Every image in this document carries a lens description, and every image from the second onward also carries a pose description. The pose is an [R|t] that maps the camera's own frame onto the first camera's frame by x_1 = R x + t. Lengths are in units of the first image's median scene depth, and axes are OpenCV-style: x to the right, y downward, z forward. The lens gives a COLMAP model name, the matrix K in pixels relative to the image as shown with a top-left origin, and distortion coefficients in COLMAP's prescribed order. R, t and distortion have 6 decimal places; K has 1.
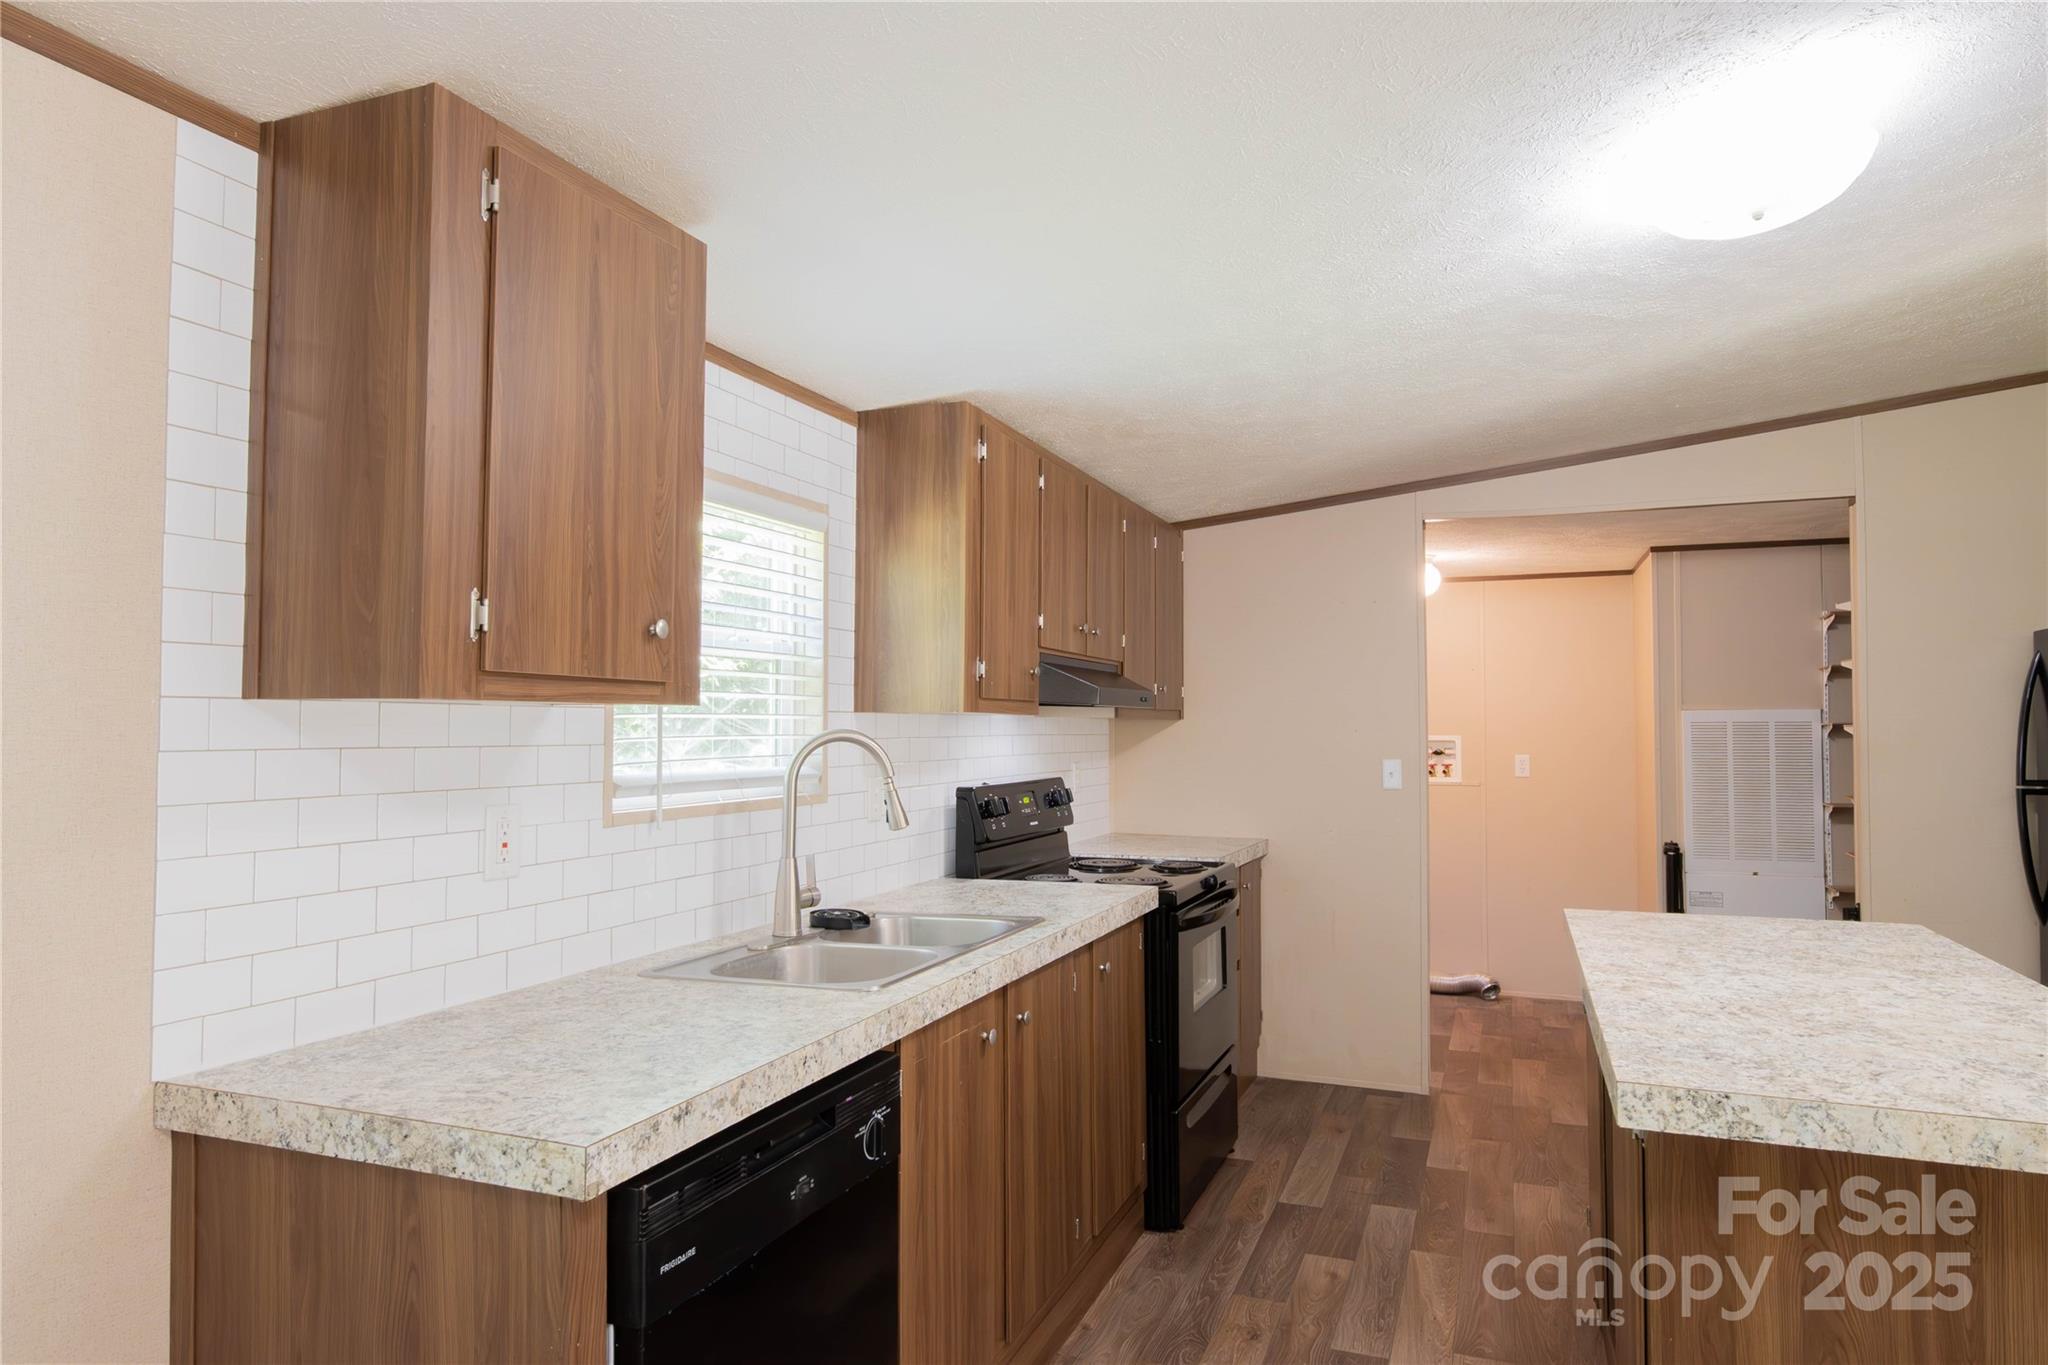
lens RADIAL K [[1246.1, 0, 1024.0], [0, 1246.1, 682.5], [0, 0, 1]] dist [-0.002137, 0.001415]
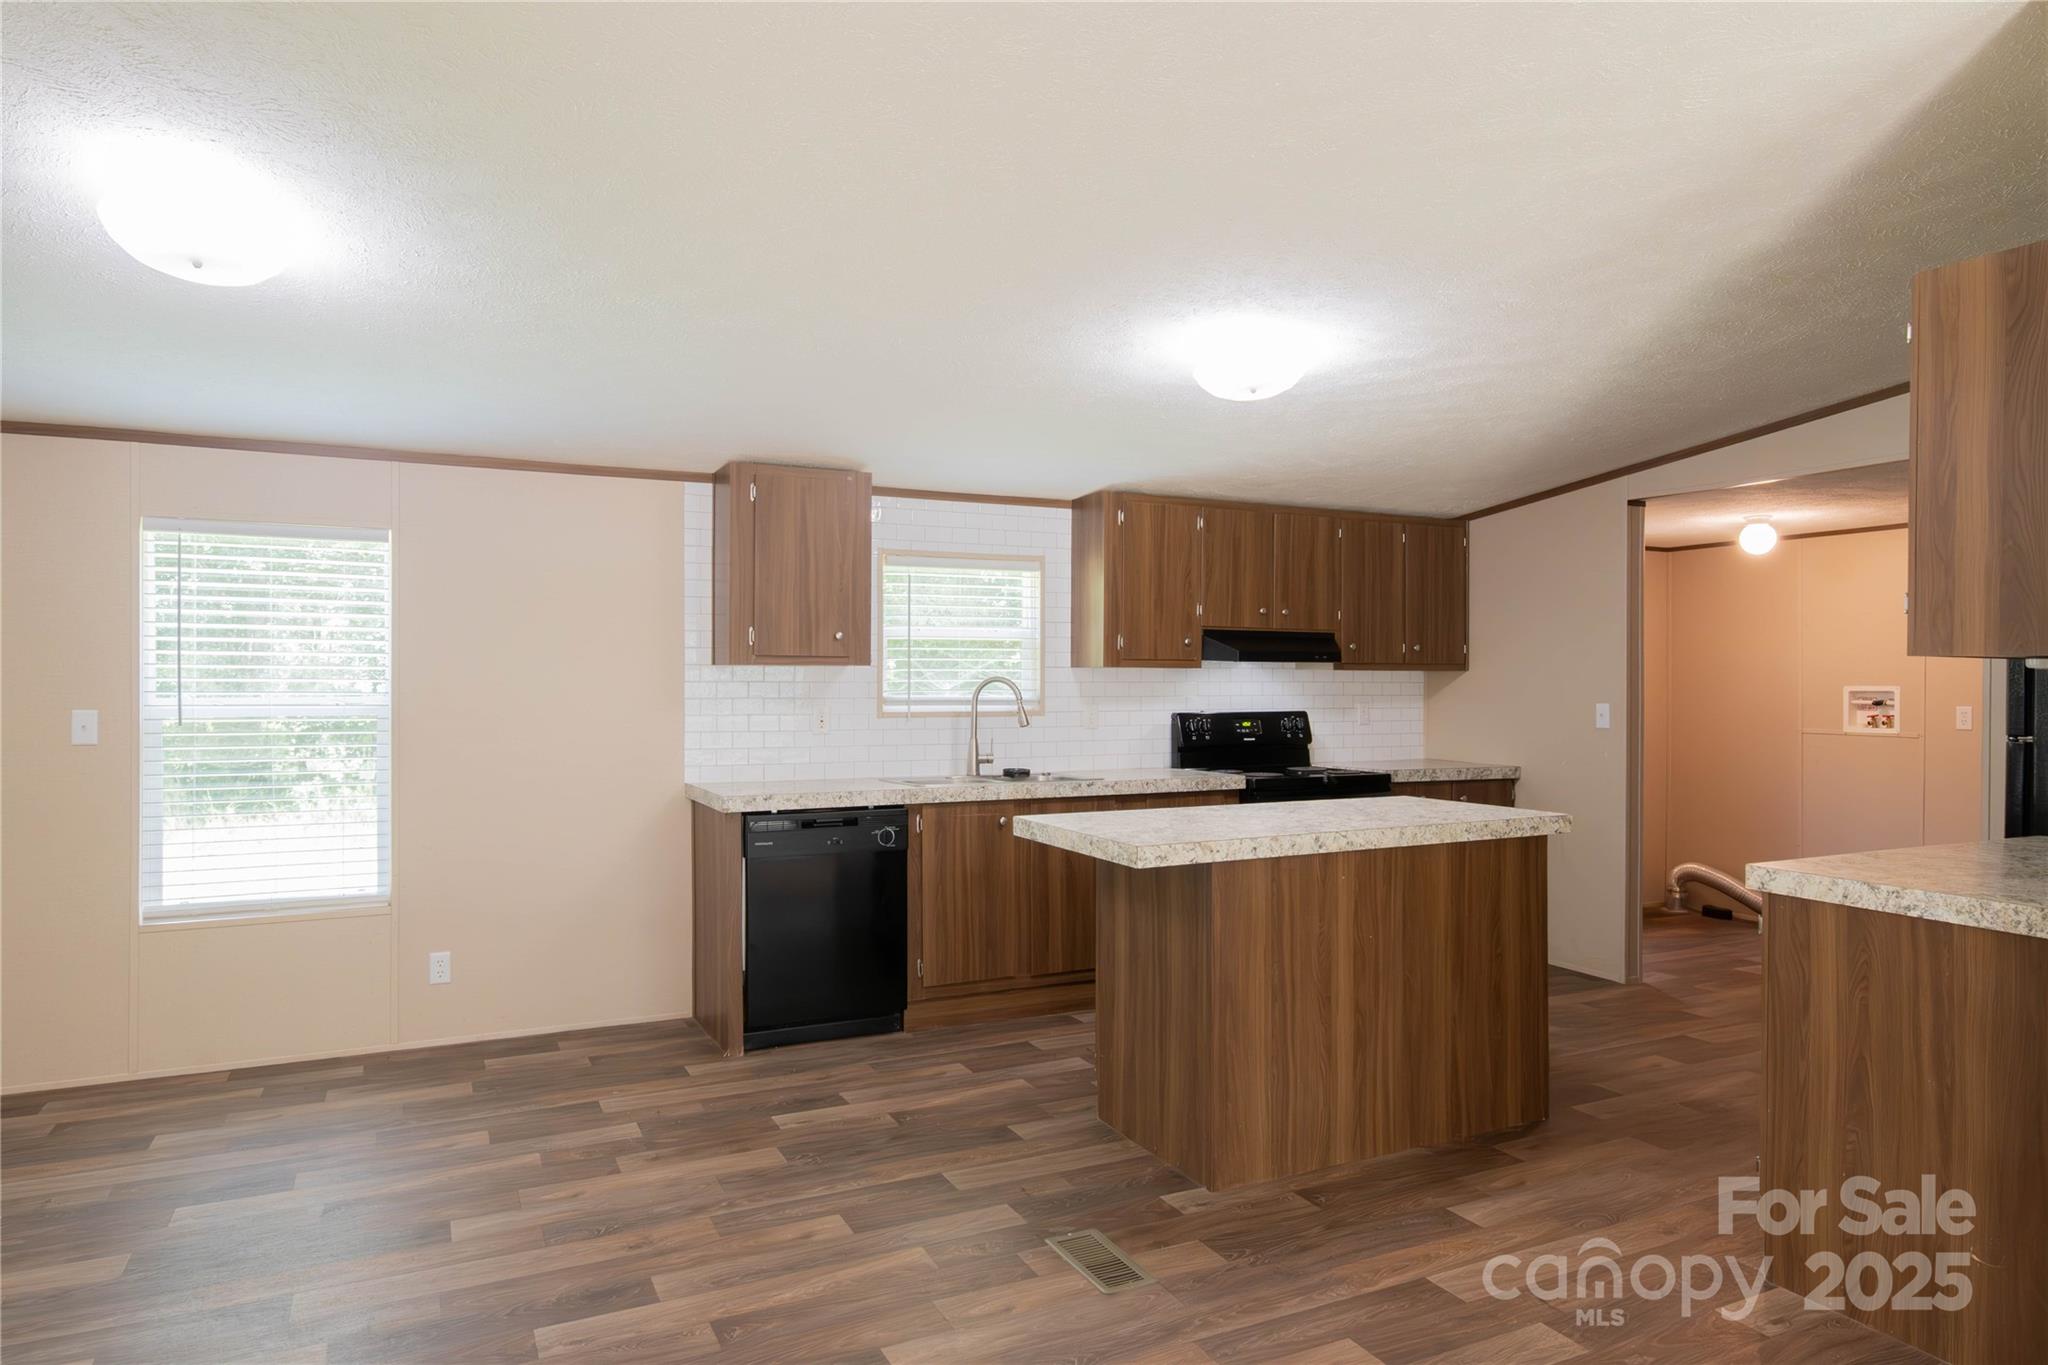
lens RADIAL K [[1246.1, 0, 1024.0], [0, 1246.1, 682.5], [0, 0, 1]] dist [-0.002137, 0.001415]
pose [[0.735295, 0.001764, -0.677744, 0.980048], [0.022646, 0.999374, 0.027171, -0.004667], [0.677368, -0.035326, 0.734795, -0.355745]]
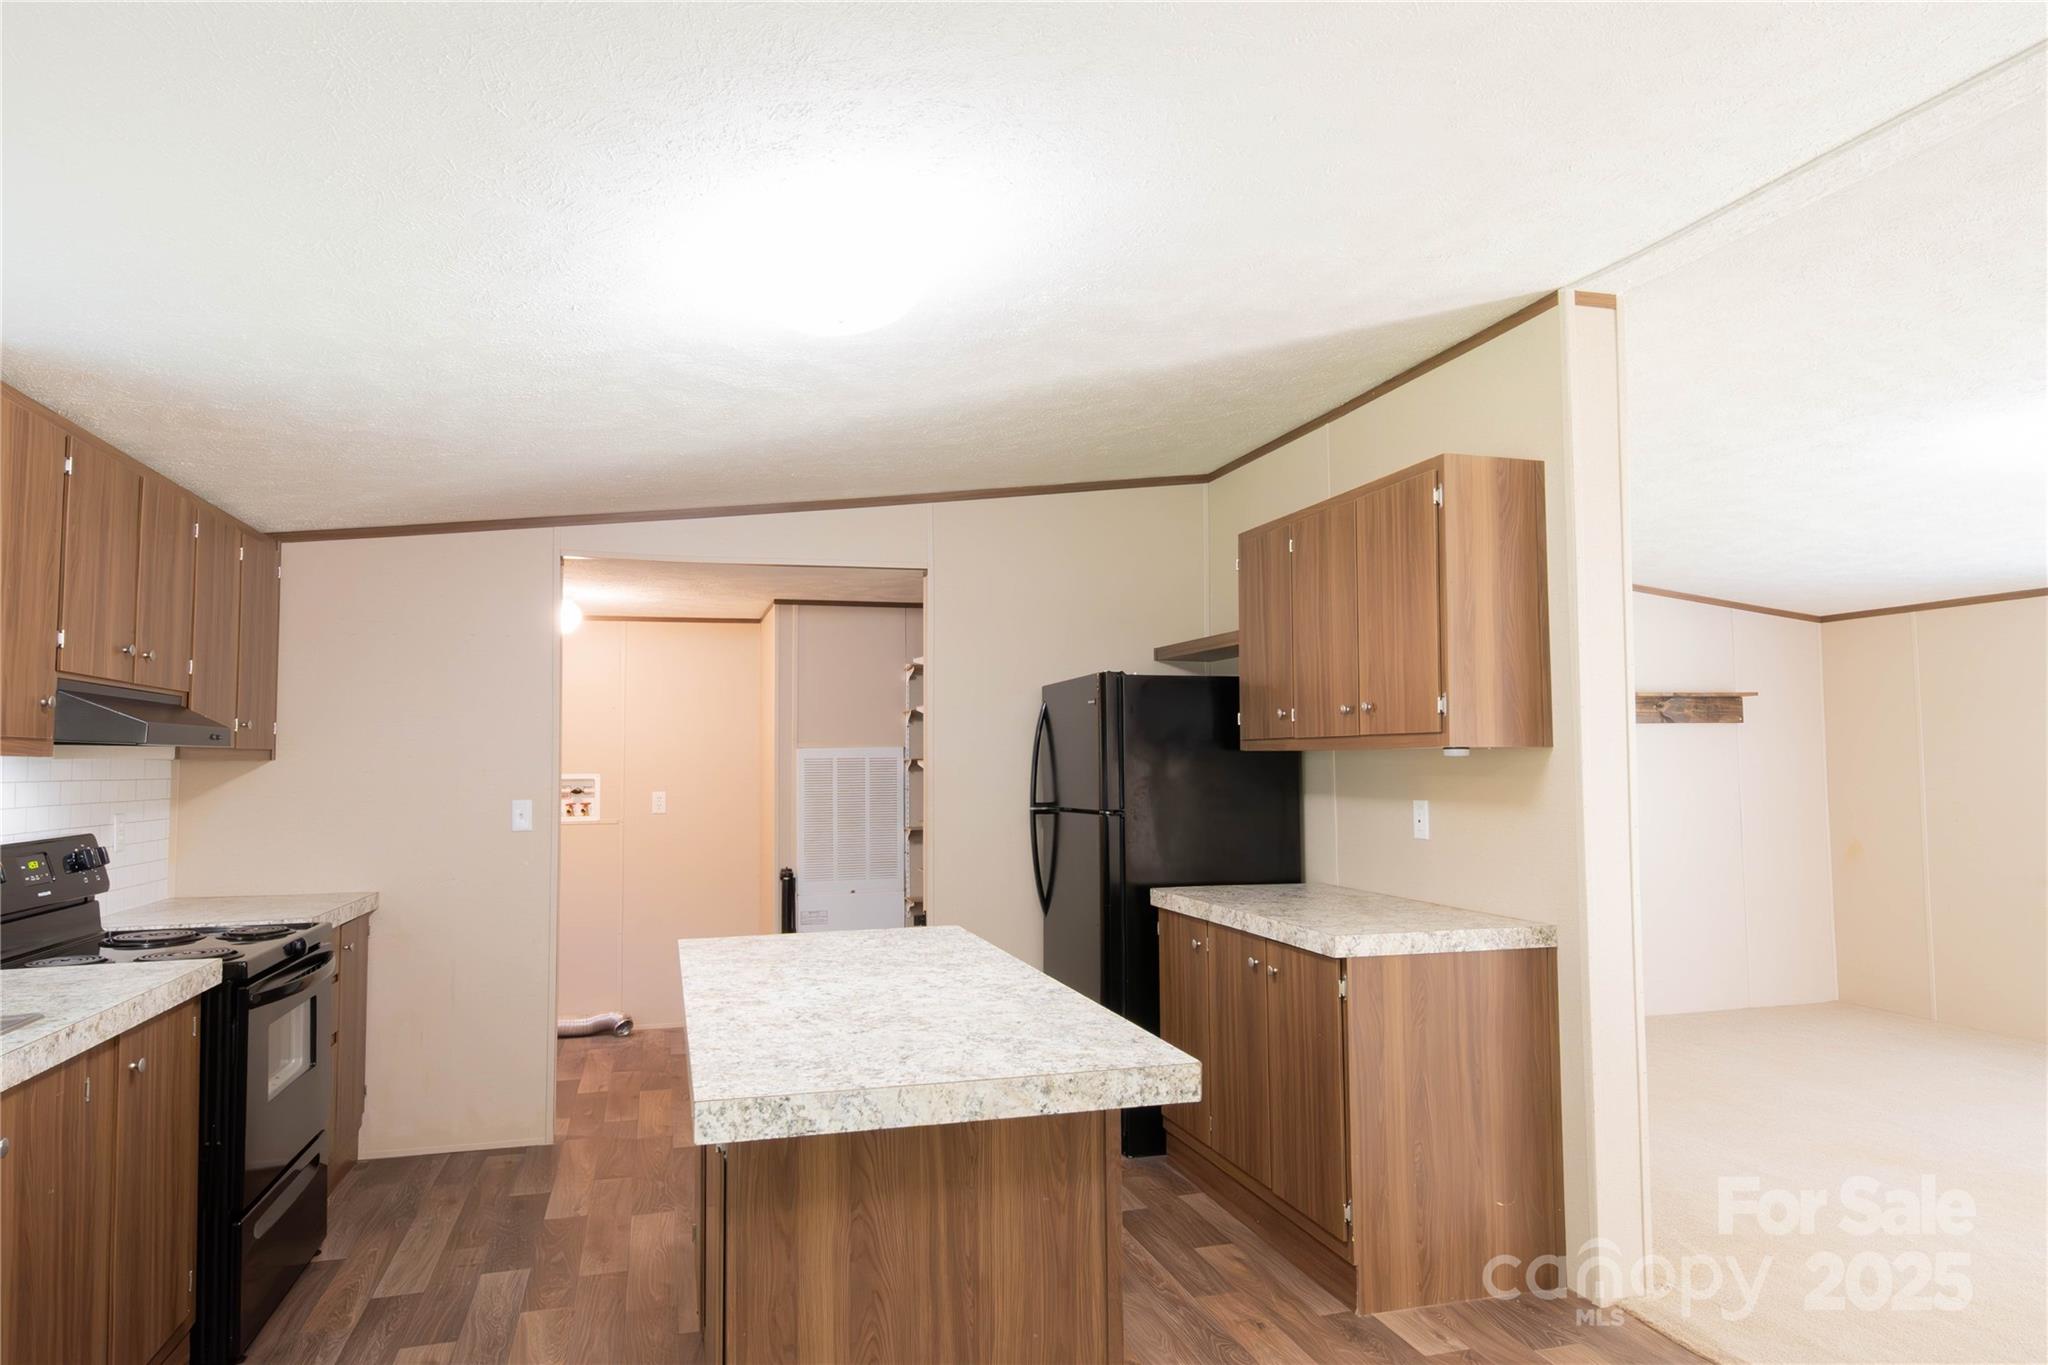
lens RADIAL K [[1246.1, 0, 1024.0], [0, 1246.1, 682.5], [0, 0, 1]] dist [-0.002137, 0.001415]
pose [[0.793754, 0.029732, 0.607511, 0.020364], [-0.011266, 0.999352, -0.034189, -0.000915], [-0.608134, 0.020294, 0.793575, -0.006629]]
